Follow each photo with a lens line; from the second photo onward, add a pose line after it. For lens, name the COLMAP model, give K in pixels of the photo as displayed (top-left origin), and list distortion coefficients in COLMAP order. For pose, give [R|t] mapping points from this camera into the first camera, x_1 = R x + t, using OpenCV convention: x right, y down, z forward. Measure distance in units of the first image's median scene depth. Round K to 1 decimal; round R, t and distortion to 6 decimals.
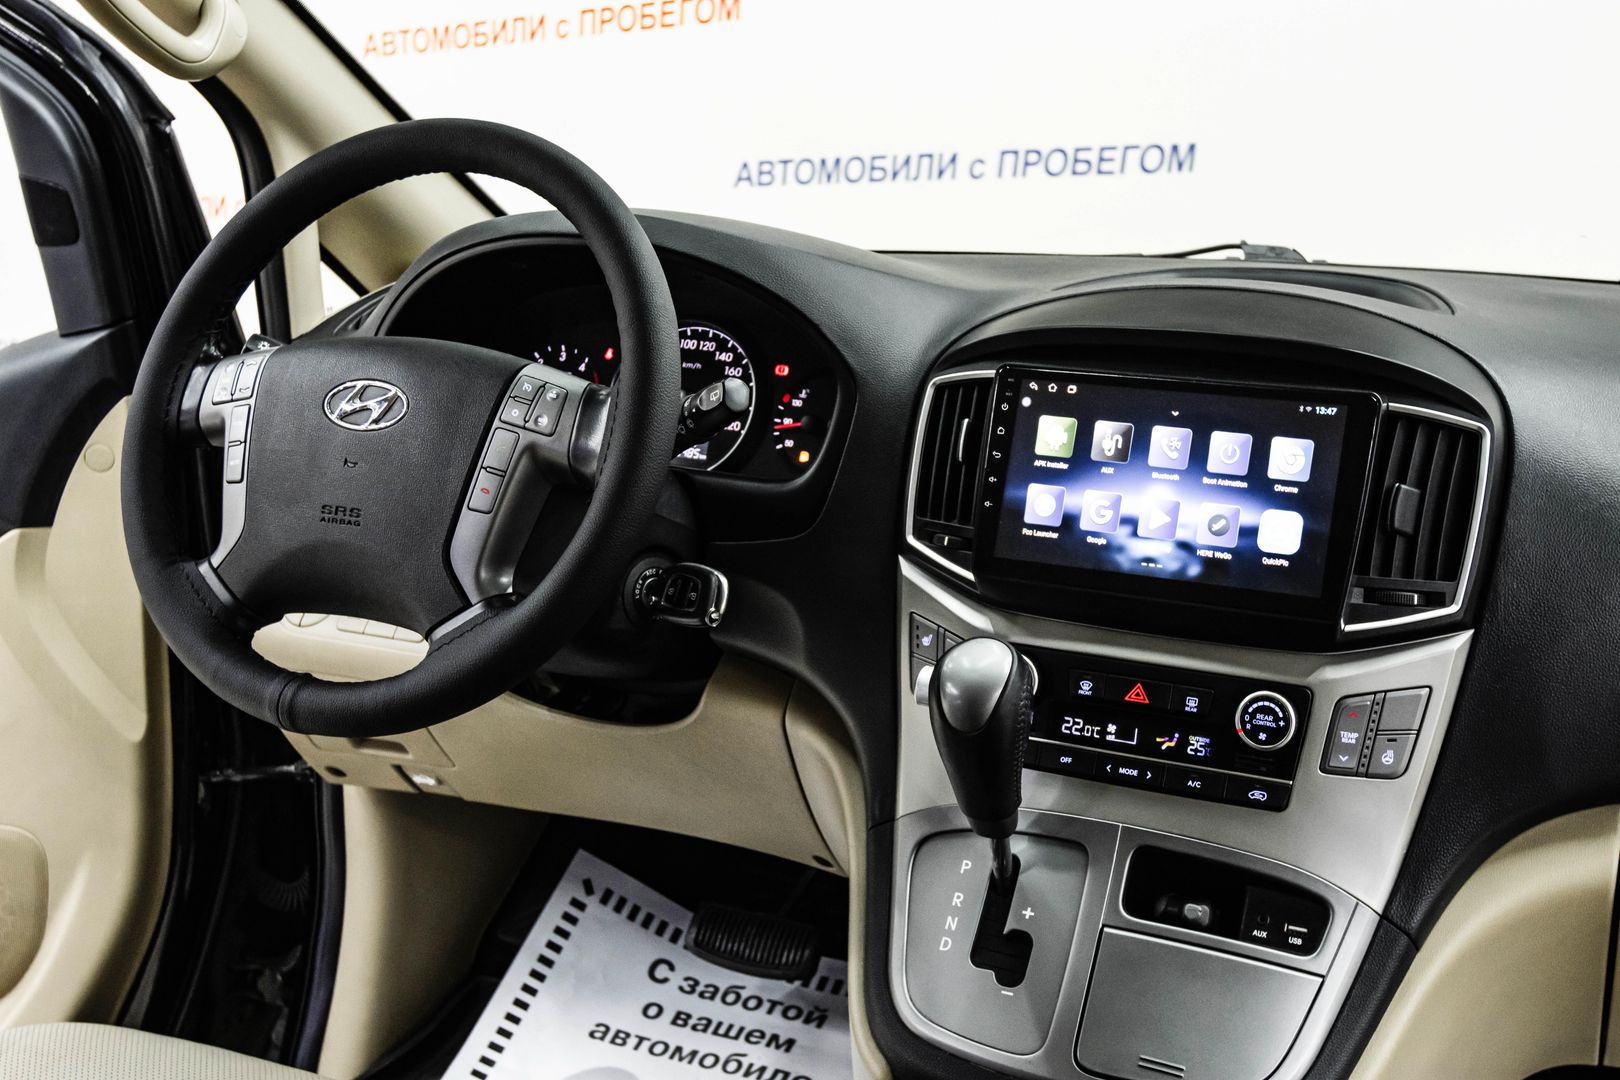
lens RADIAL K [[1793.2, 0, 810.0], [0, 1793.2, 540.0], [0, 0, 1]] dist [-0.002651, 0.008634]
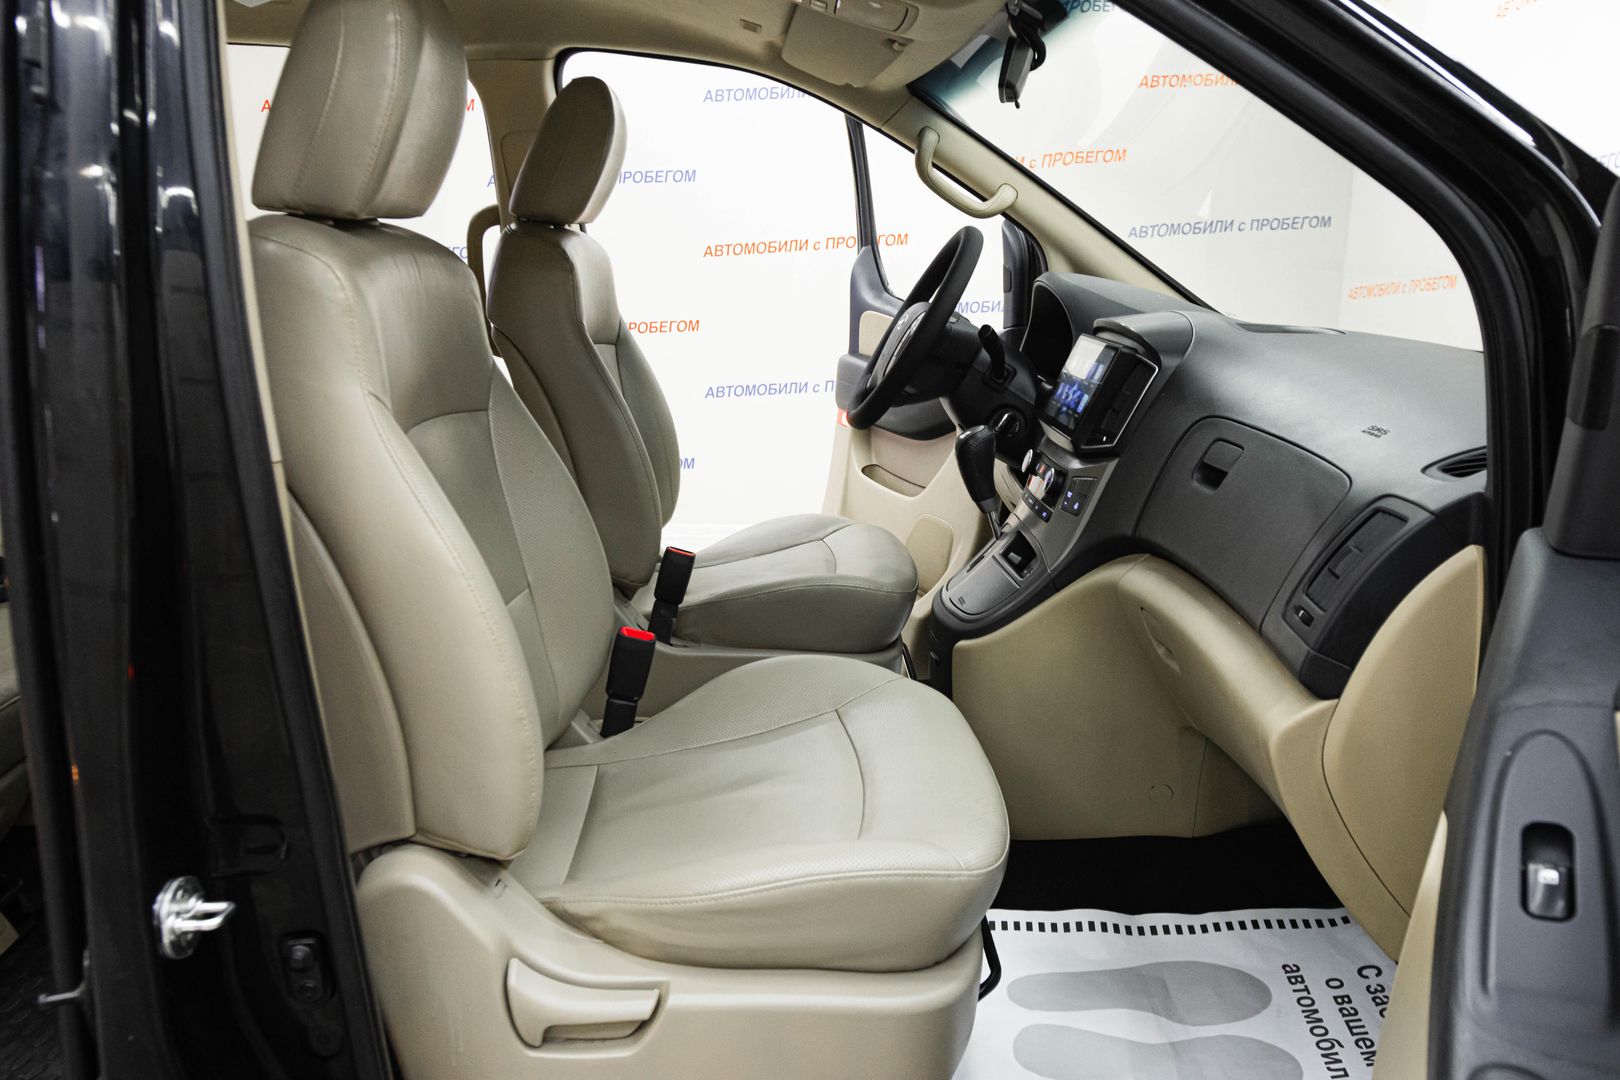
lens RADIAL K [[1262.4, 0, 810.0], [0, 1262.4, 540.0], [0, 0, 1]] dist [0.038676, -0.000356]
pose [[0.459553, 0.229505, -0.857985, 1.436585], [-0.291516, 0.951494, 0.098376, 0.097489], [0.838946, 0.204907, 0.504166, -0.057581]]
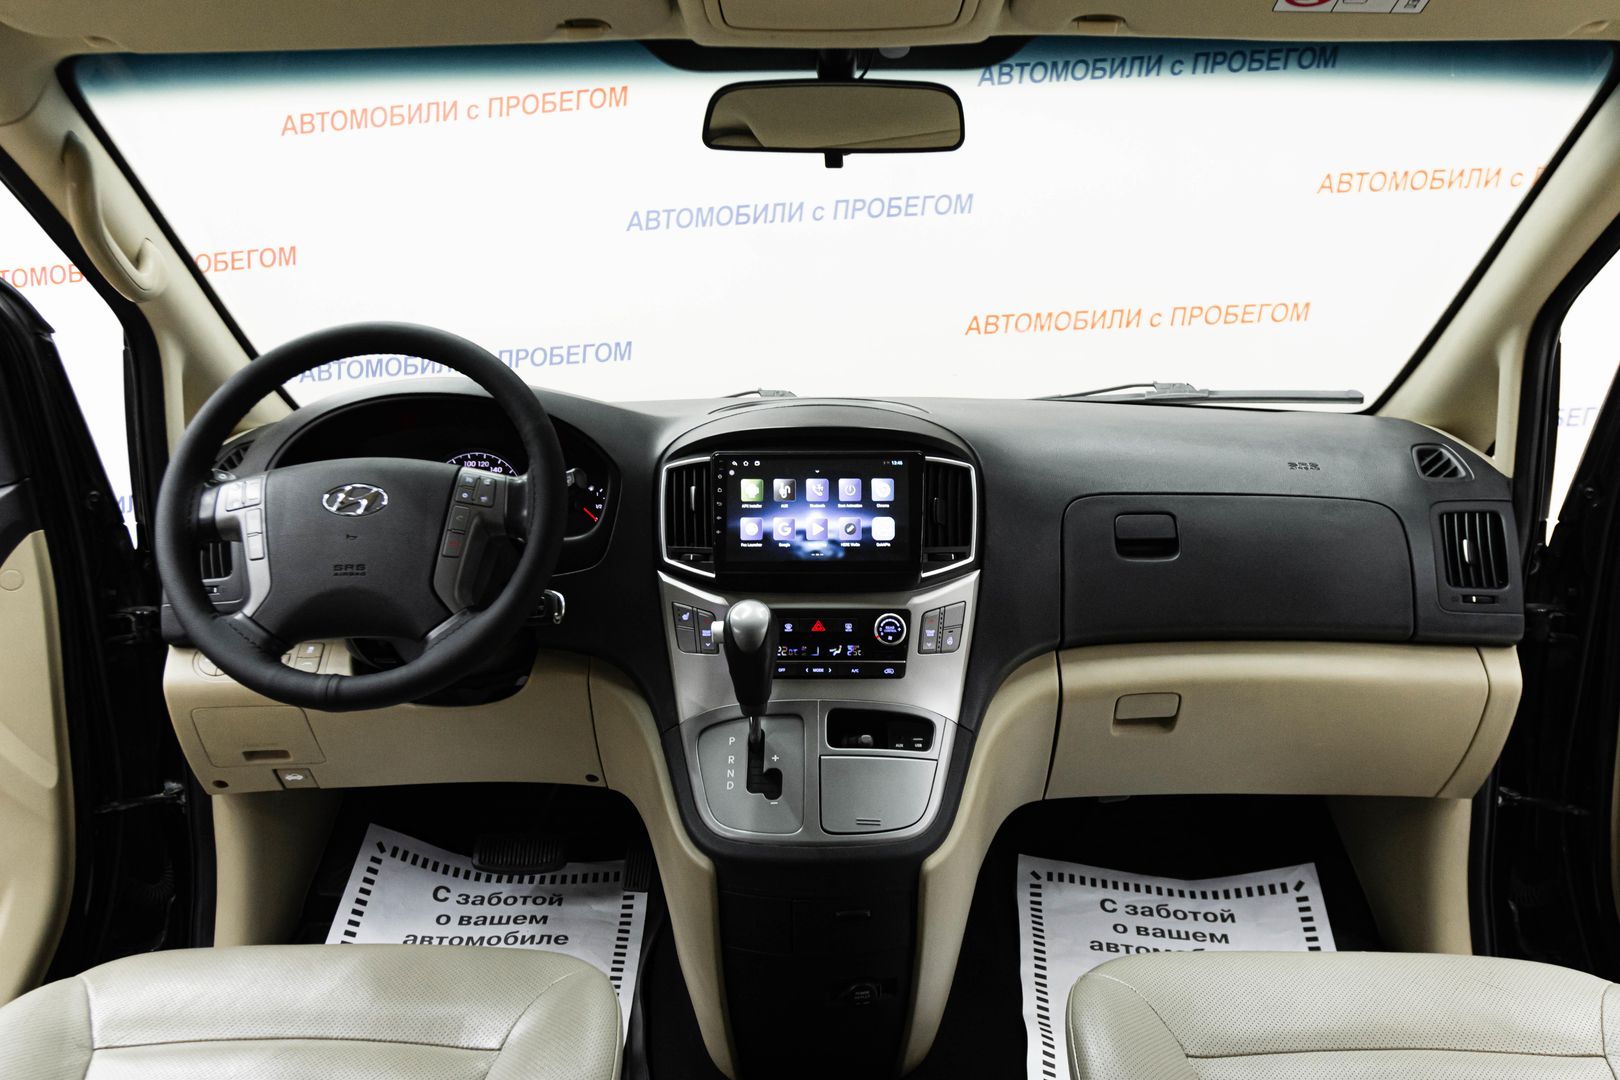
lens RADIAL K [[1284.6, 0, 810.0], [0, 1284.6, 540.0], [0, 0, 1]] dist [-0.008375, 0.000616]
pose [[0.908262, -0.089082, 0.408809, -0.337687], [0.118481, 0.991838, -0.047105, 0.058244], [-0.401276, 0.091219, 0.911404, -0.178414]]
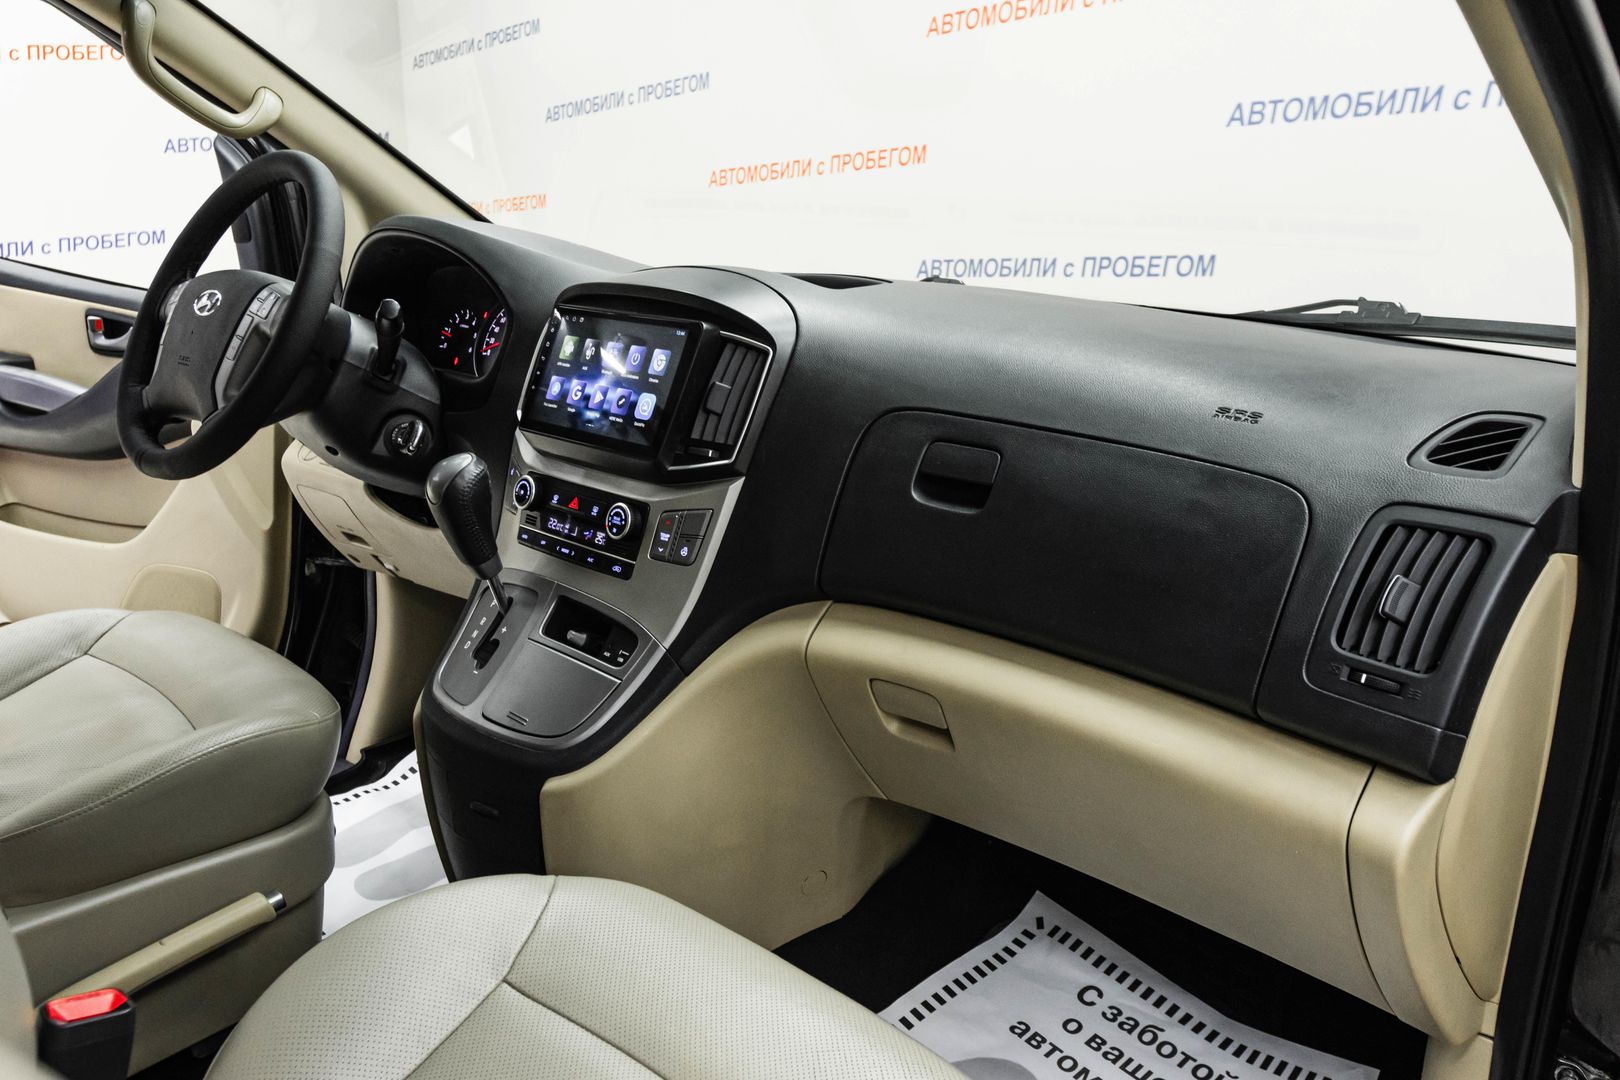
lens RADIAL K [[1284.6, 0, 810.0], [0, 1284.6, 540.0], [0, 0, 1]] dist [-0.008375, 0.000616]
pose [[0.947615, 0.106463, -0.301151, 0.722905], [-0.112750, 0.993617, -0.003519, 0.096640], [0.298855, 0.037290, 0.953570, -0.044217]]
